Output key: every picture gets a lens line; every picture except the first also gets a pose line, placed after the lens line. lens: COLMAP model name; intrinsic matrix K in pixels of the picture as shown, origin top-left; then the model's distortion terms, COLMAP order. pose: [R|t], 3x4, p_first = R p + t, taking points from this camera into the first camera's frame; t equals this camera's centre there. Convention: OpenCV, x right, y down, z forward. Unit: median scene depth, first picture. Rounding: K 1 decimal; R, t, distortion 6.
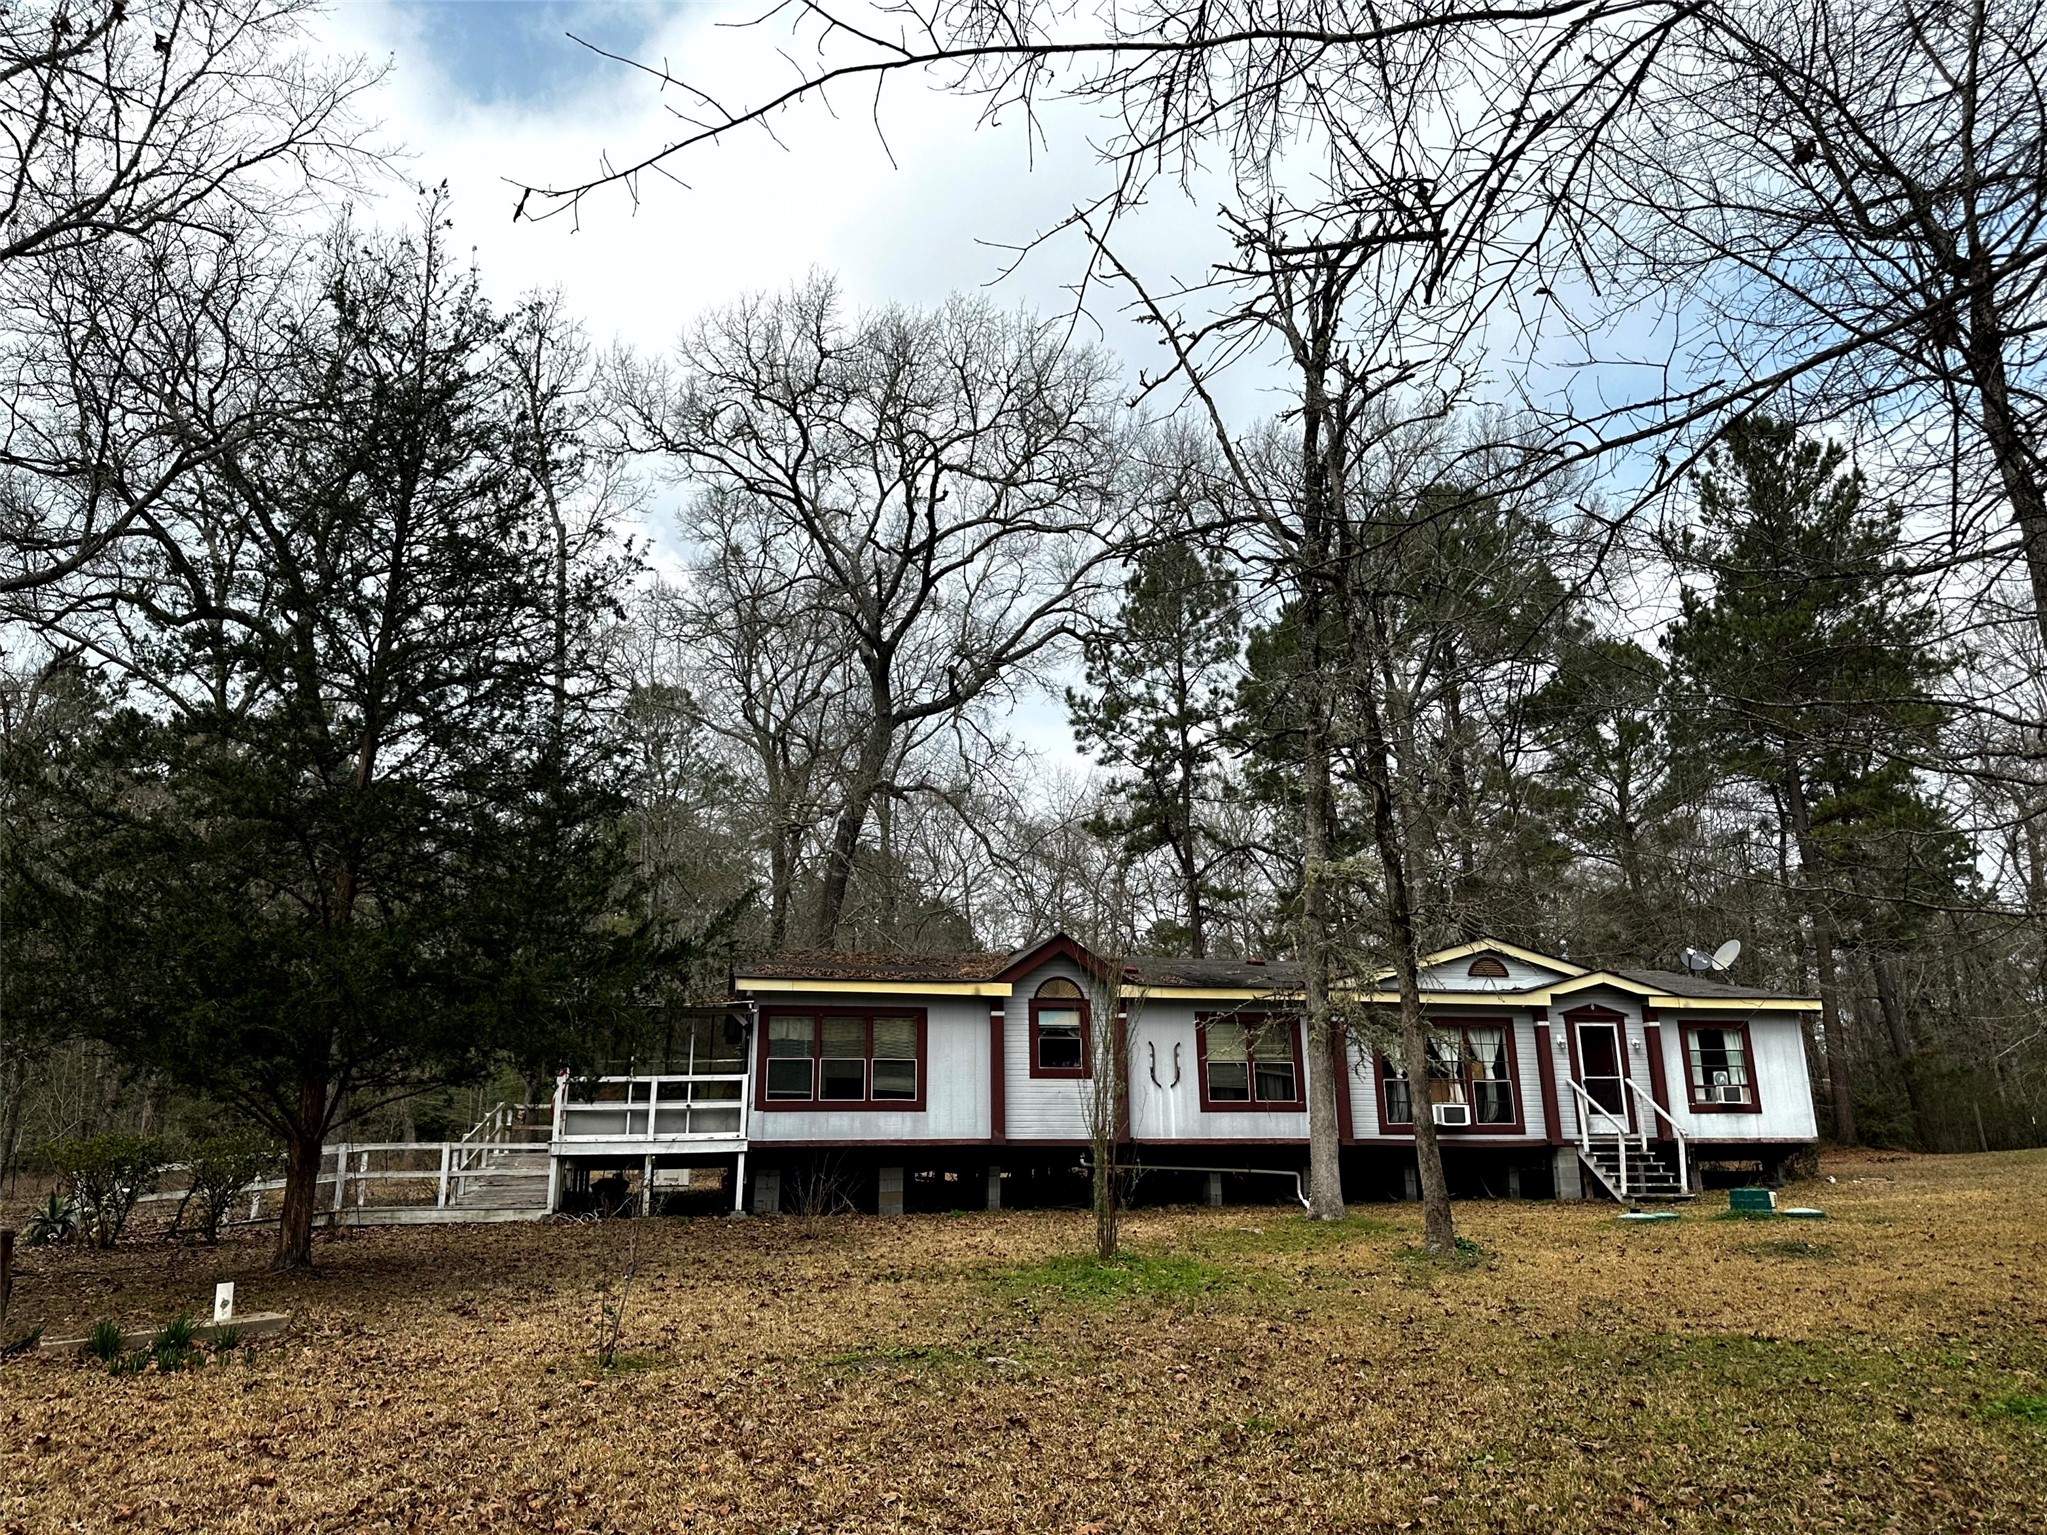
lens RADIAL K [[1447.8, 0, 1020.2], [0, 1447.8, 753.4], [0, 0, 1]] dist [0.052465, -0.030971]
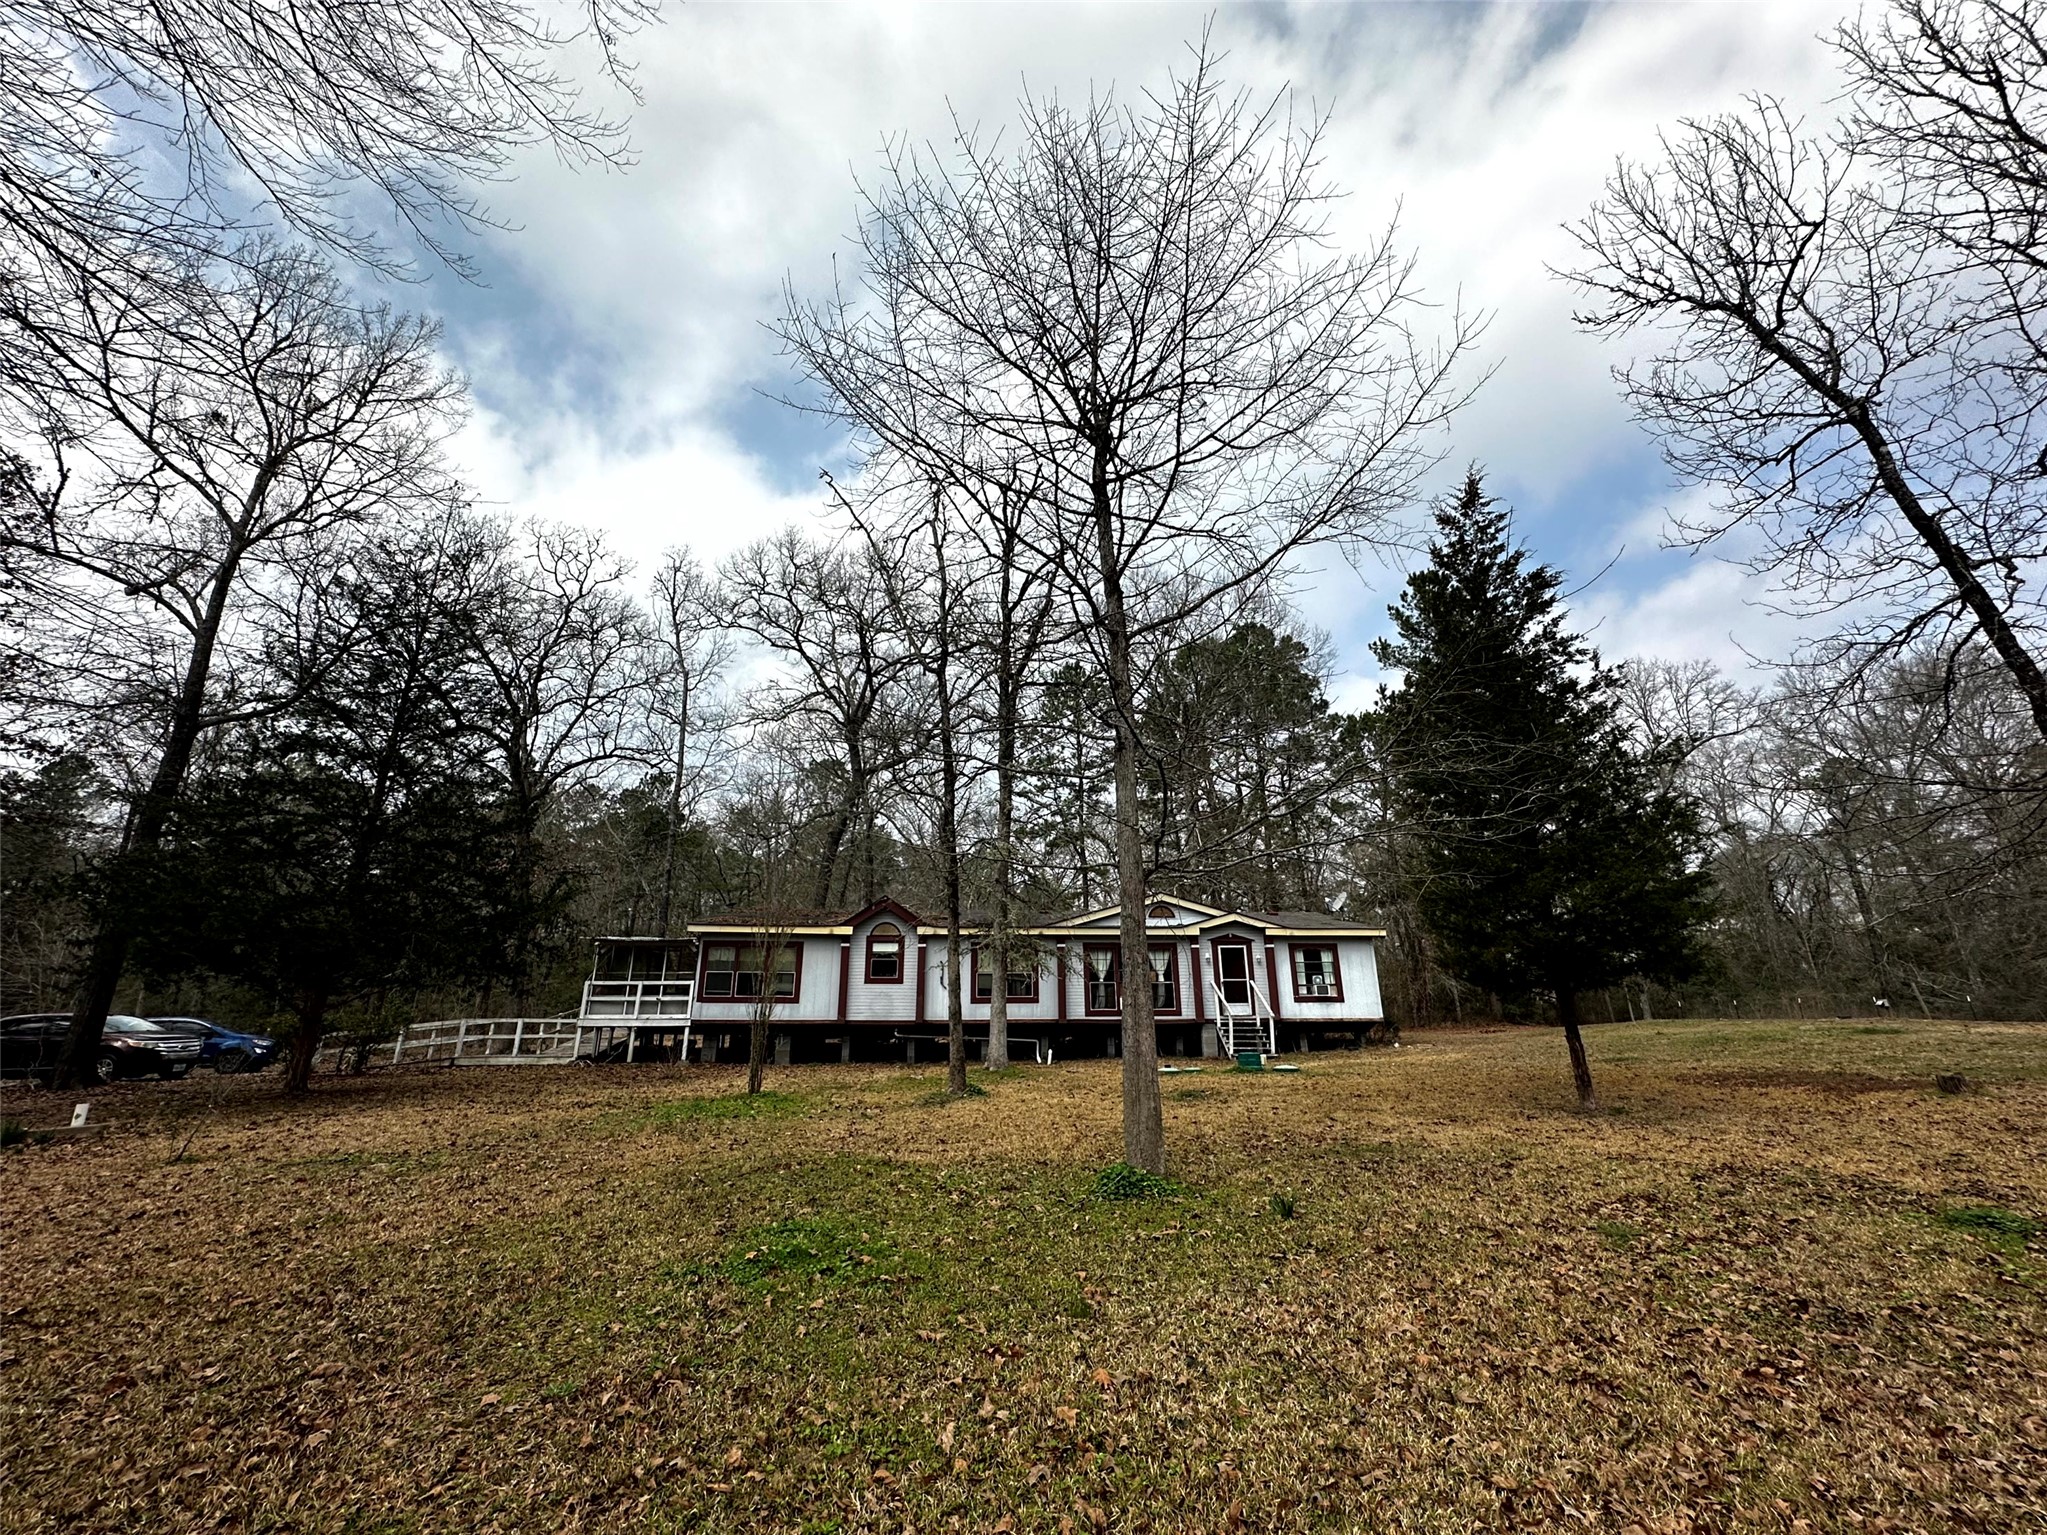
lens RADIAL K [[816.7, 0, 1018.4], [0, 816.7, 769.4], [0, 0, 1]] dist [0.001051, 0.000604]
pose [[0.988970, -0.039589, -0.142725, 0.305030], [0.034873, 0.998765, -0.035392, 0.016133], [0.143950, 0.030025, 0.989129, 0.080369]]
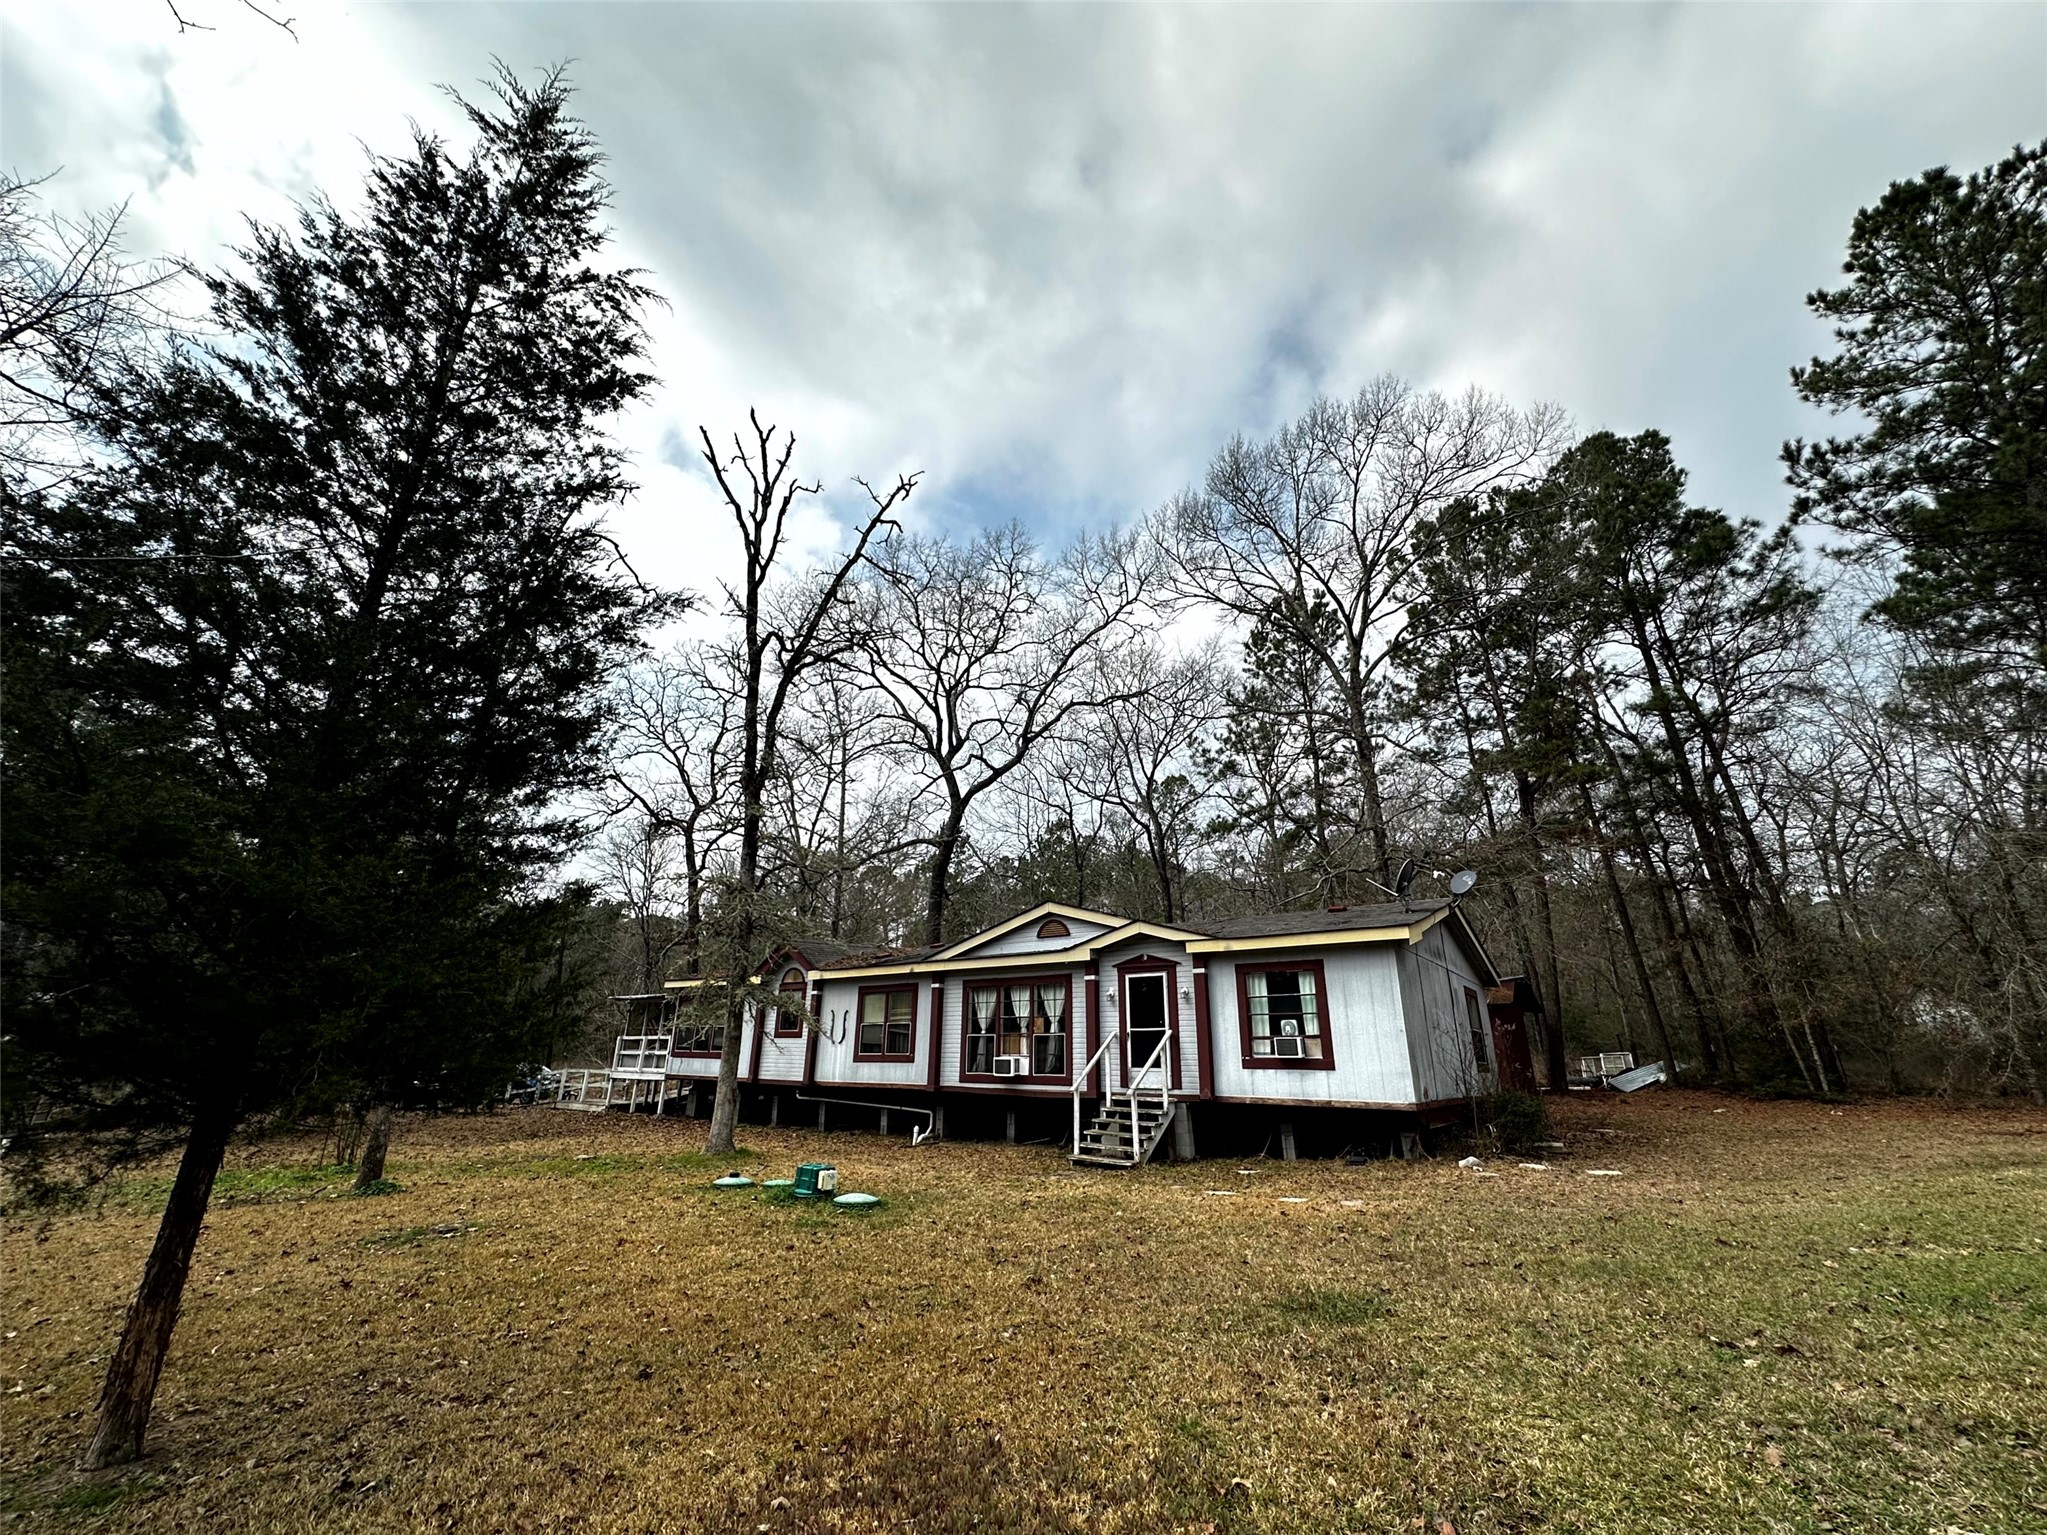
lens RADIAL K [[816.7, 0, 1016.8], [0, 816.7, 773.1], [0, 0, 1]] dist [0.001051, 0.000604]
pose [[0.650450, -0.245508, -0.718777, 0.783784], [0.154673, 0.969306, -0.191110, 0.148826], [0.743633, 0.013132, 0.668459, 0.577882]]
